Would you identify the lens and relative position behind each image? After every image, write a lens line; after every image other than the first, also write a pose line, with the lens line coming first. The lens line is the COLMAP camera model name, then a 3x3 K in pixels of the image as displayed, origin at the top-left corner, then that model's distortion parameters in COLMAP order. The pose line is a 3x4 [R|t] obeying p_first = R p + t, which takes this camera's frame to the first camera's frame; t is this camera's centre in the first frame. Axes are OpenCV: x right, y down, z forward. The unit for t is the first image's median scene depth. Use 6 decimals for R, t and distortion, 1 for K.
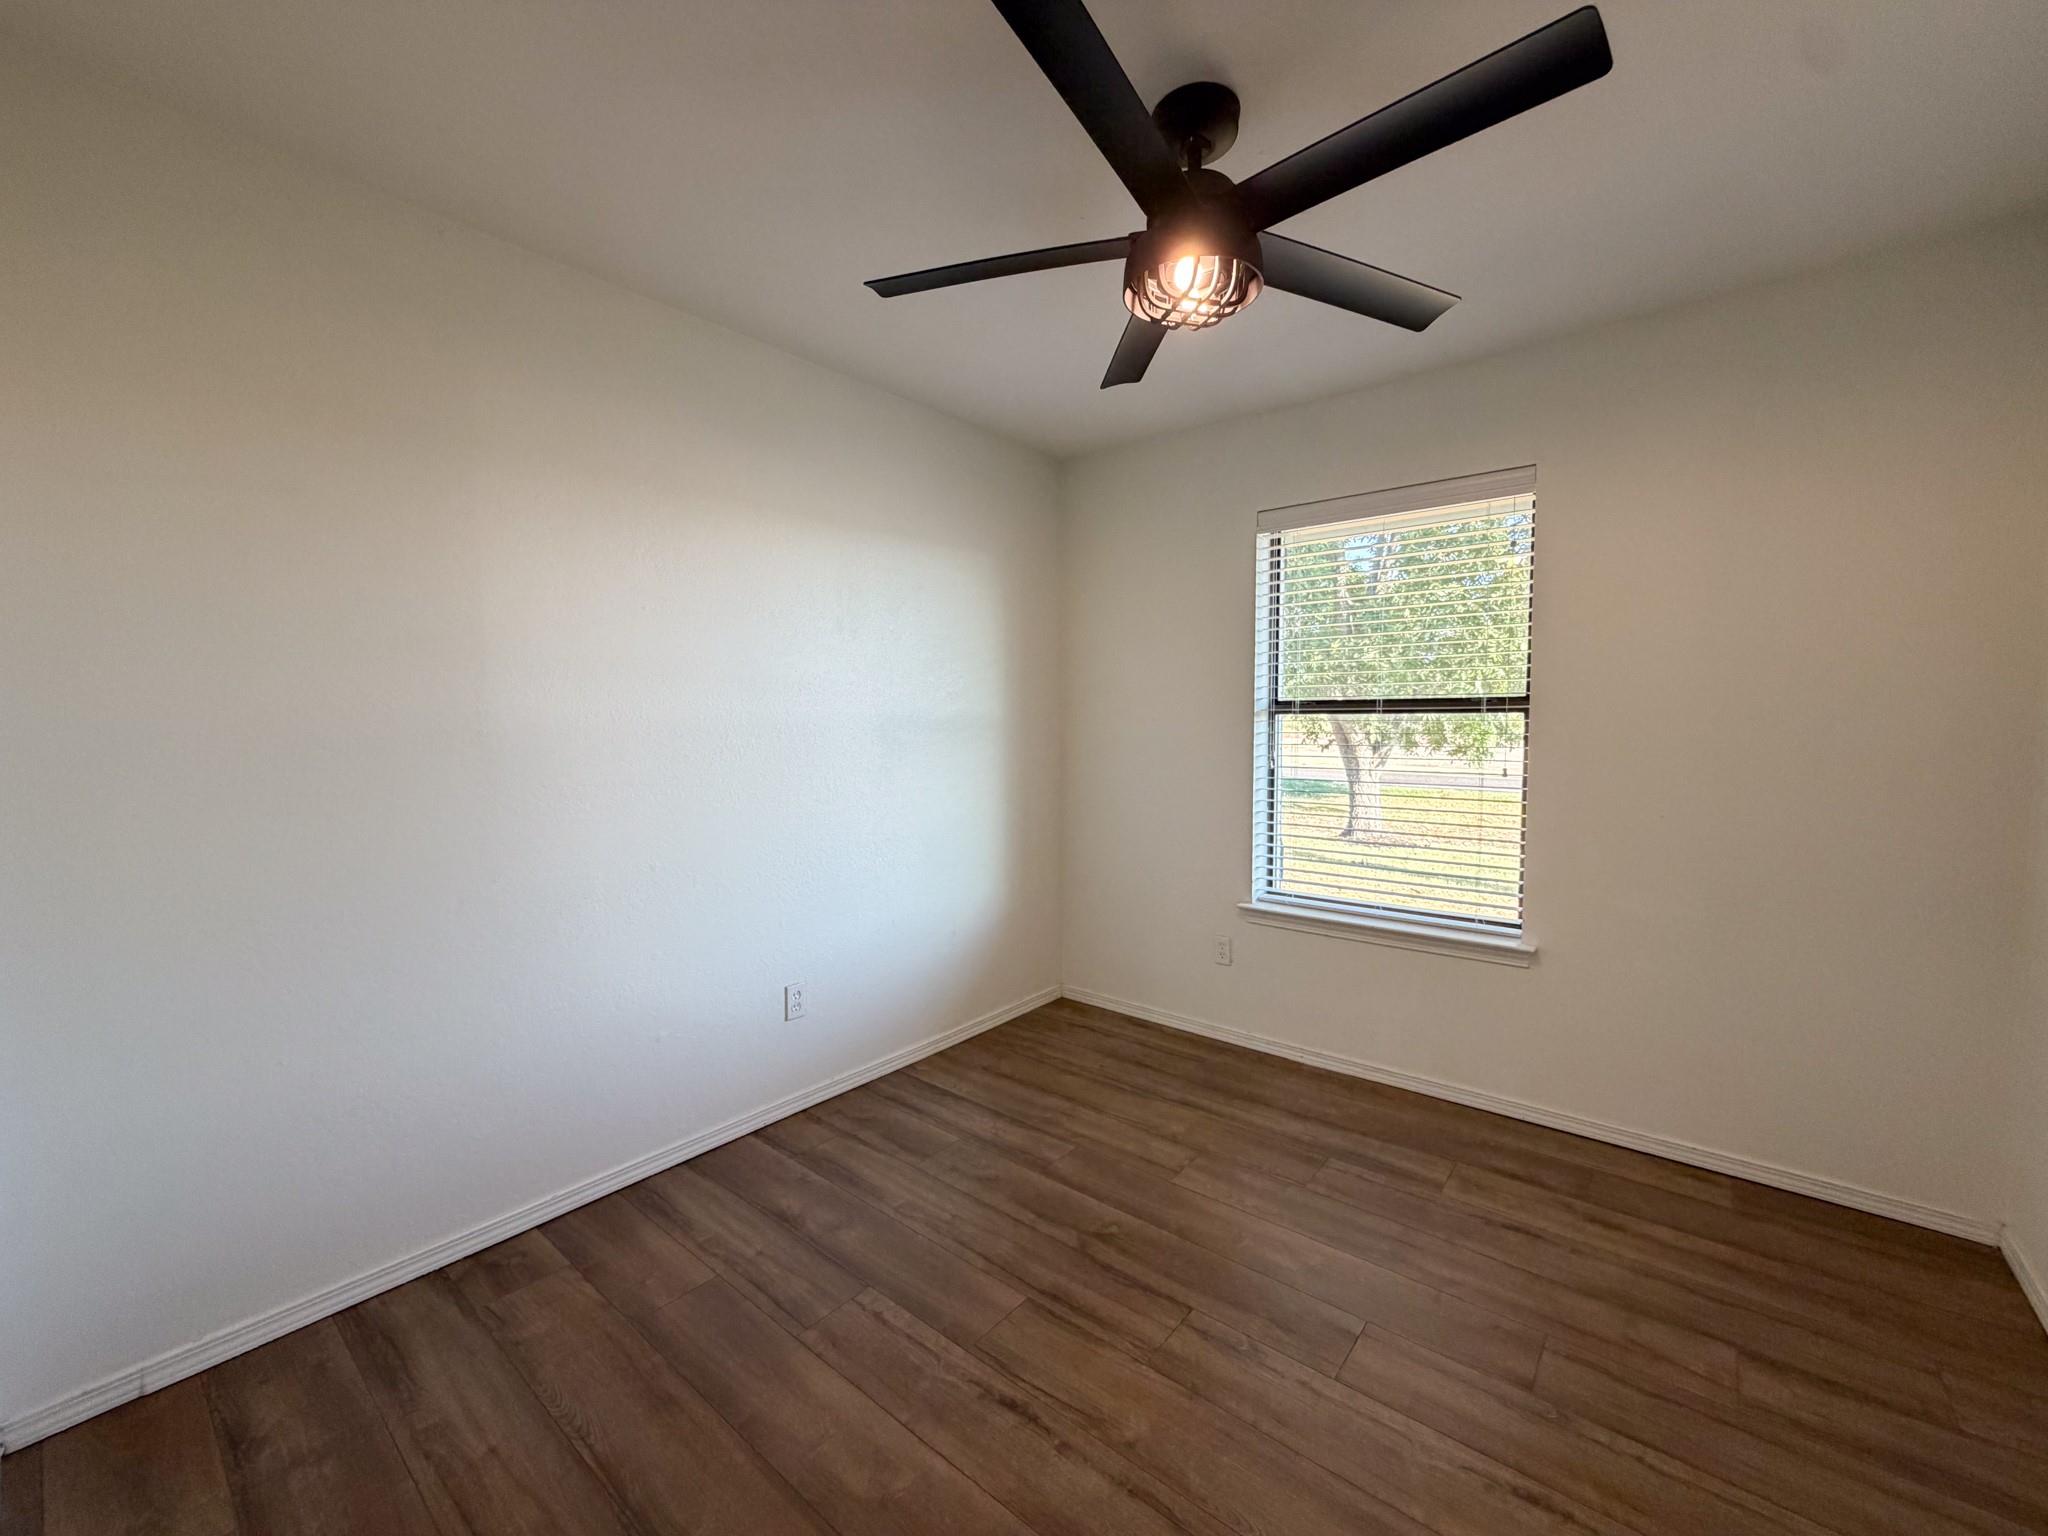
lens RADIAL K [[819.8, 0, 1016.4], [0, 819.8, 765.5], [0, 0, 1]] dist [0.001871, 0.000212]
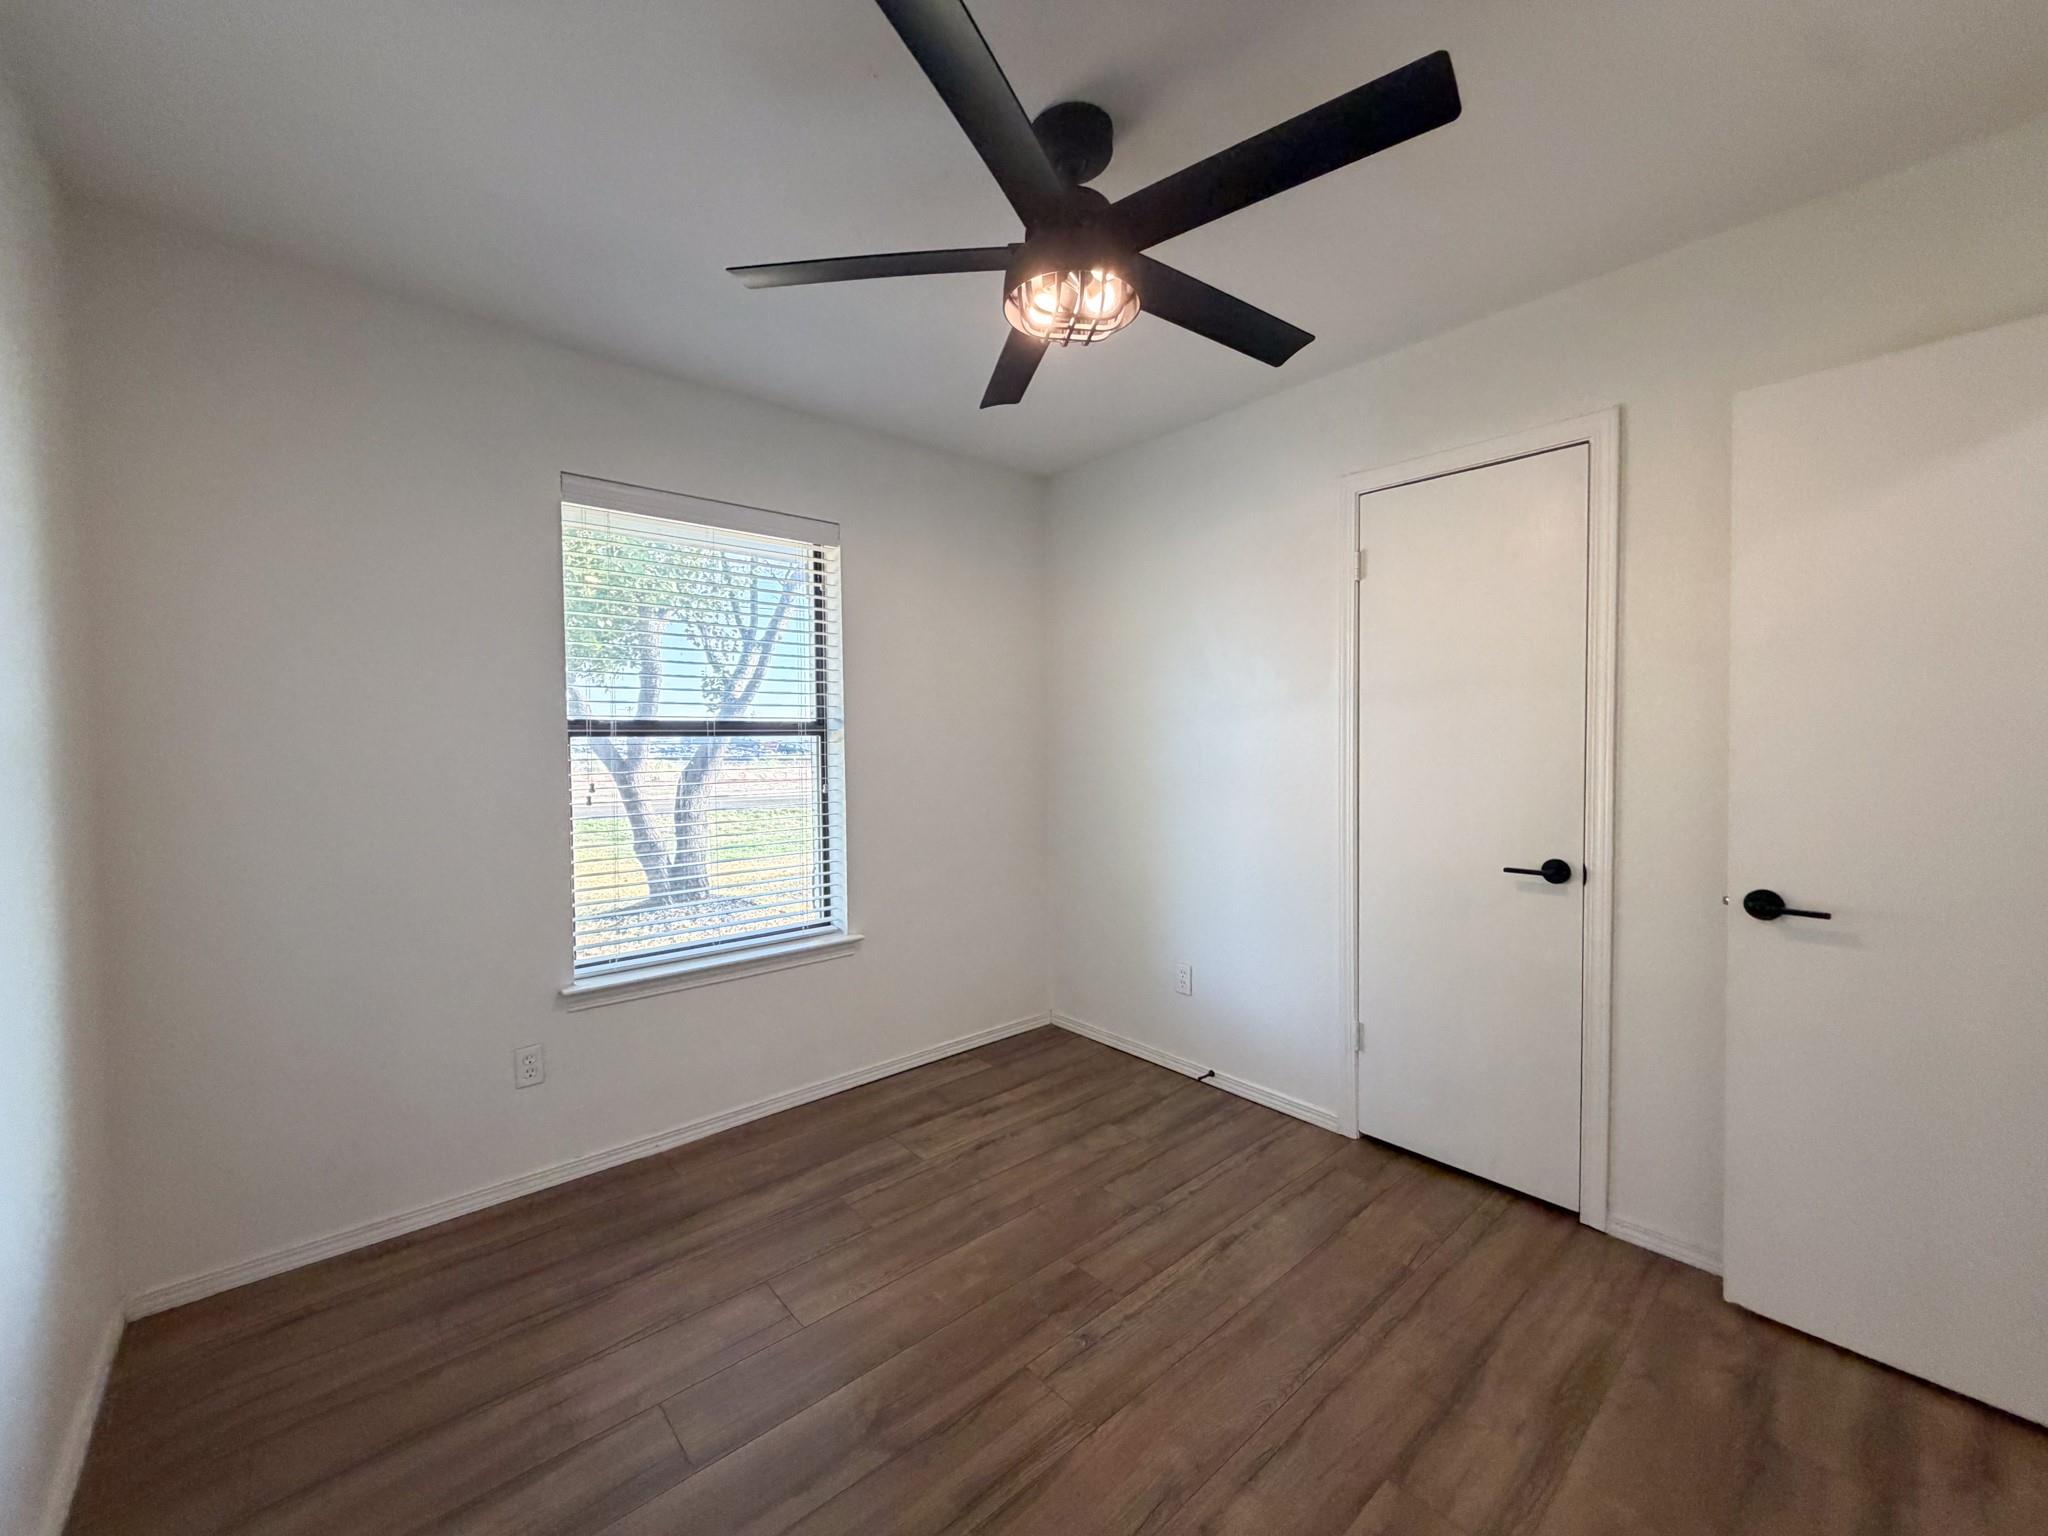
lens RADIAL K [[819.8, 0, 1016.4], [0, 819.8, 765.5], [0, 0, 1]] dist [0.001871, 0.000212]
pose [[0.152762, -0.029496, 0.987823, -0.542224], [0.061763, 0.997885, 0.020245, -0.034376], [-0.986331, 0.057919, 0.154261, 0.645315]]
